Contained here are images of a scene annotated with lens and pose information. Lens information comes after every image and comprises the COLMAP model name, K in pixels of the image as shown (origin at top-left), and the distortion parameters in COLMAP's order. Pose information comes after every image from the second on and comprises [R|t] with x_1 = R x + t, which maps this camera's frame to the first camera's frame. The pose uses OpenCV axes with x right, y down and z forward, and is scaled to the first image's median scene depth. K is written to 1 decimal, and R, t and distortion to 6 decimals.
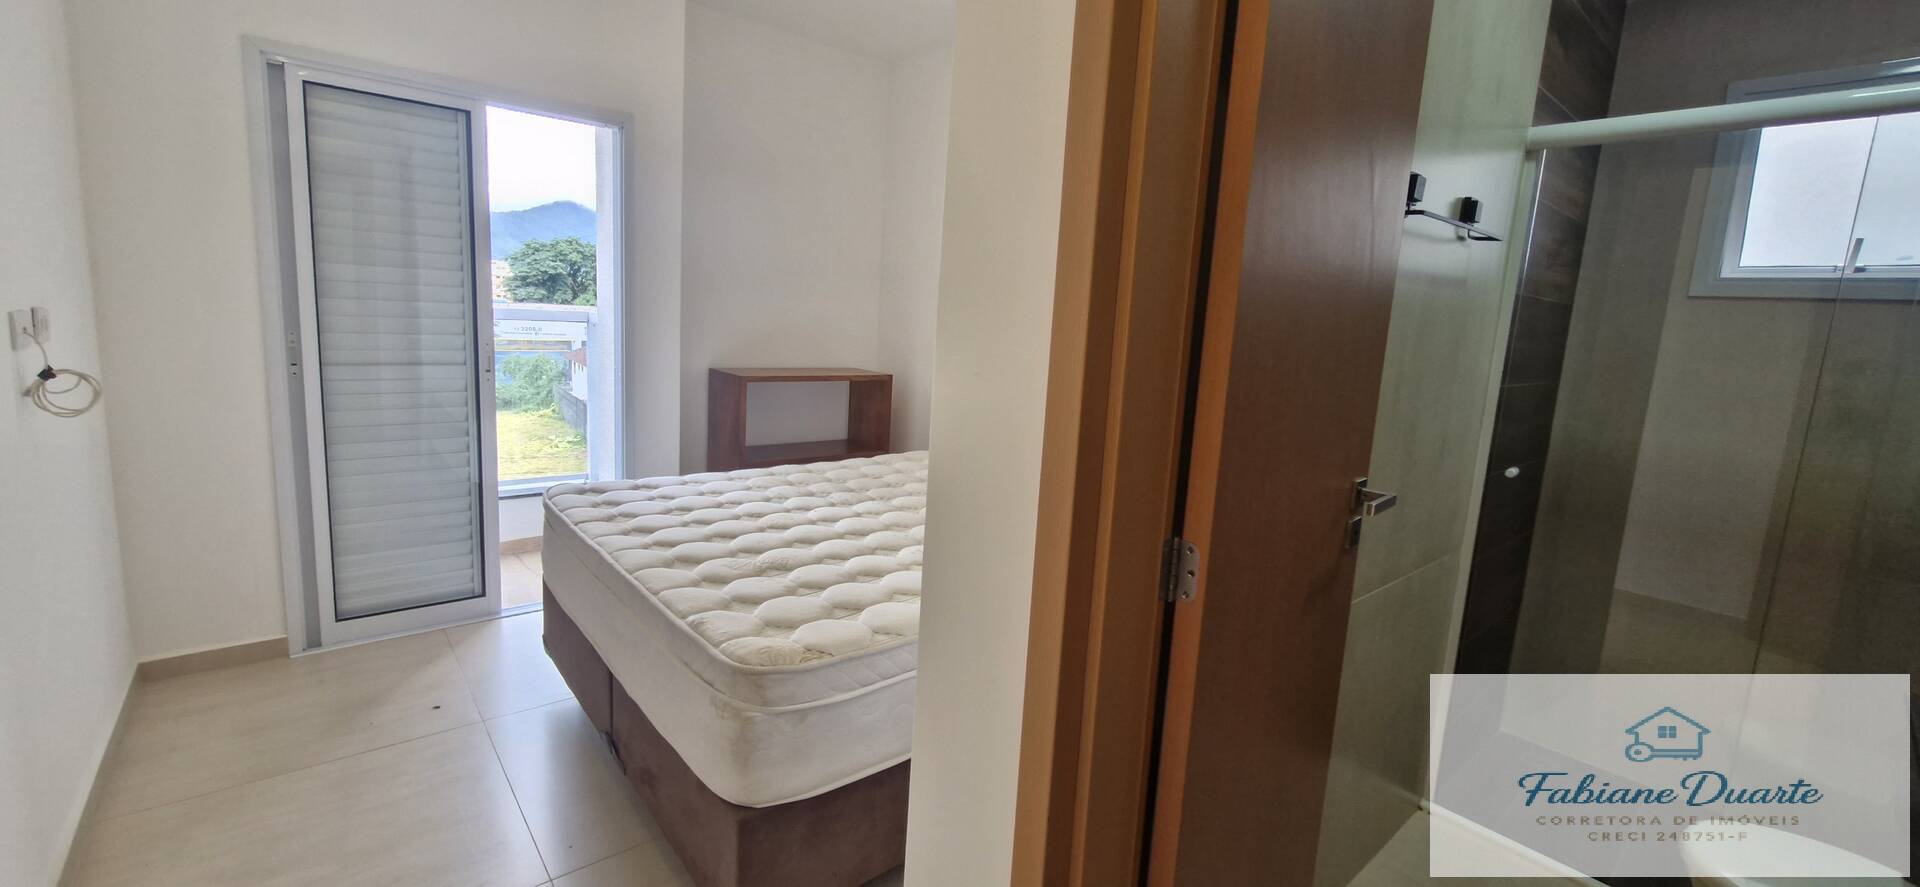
lens RADIAL K [[755.2, 0, 943.3], [0, 755.2, 414.2], [0, 0, 1]] dist [0.013557, -0.000124]
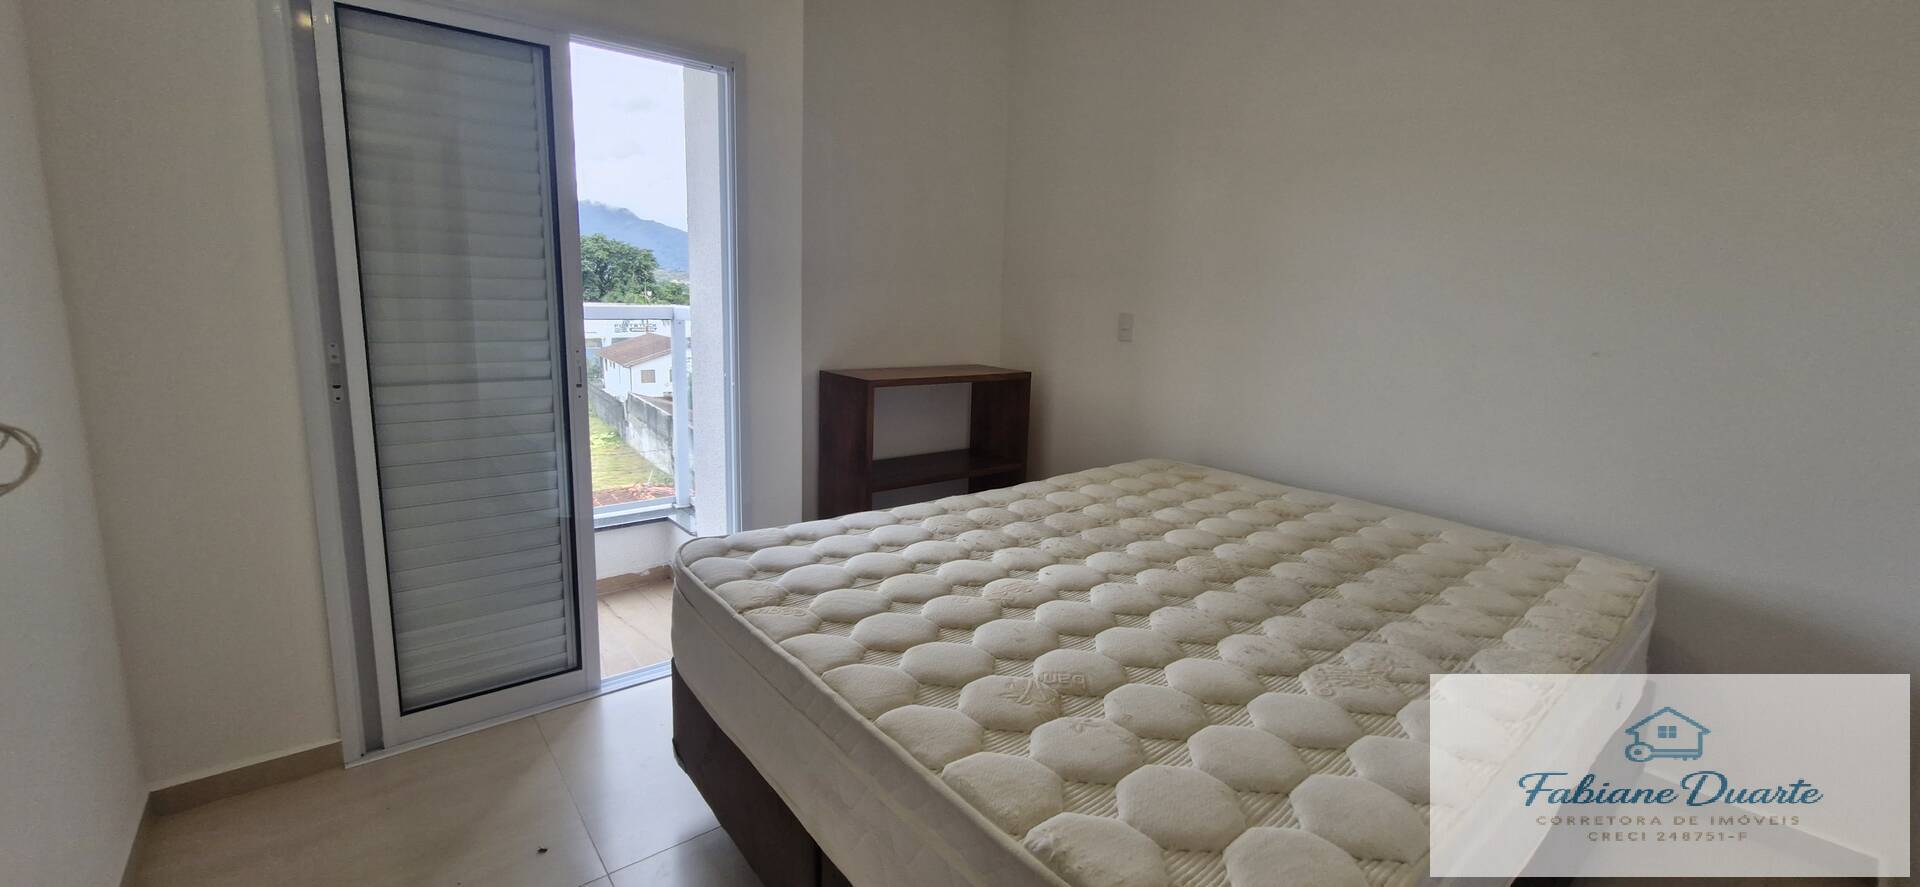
lens RADIAL K [[755.2, 0, 947.4], [0, 755.2, 413.9], [0, 0, 1]] dist [0.013557, -0.000124]
pose [[0.999324, -0.023497, -0.028282, -0.212014], [0.023948, 0.999589, 0.015739, -0.033438], [0.027900, -0.016406, 0.999476, 0.245502]]
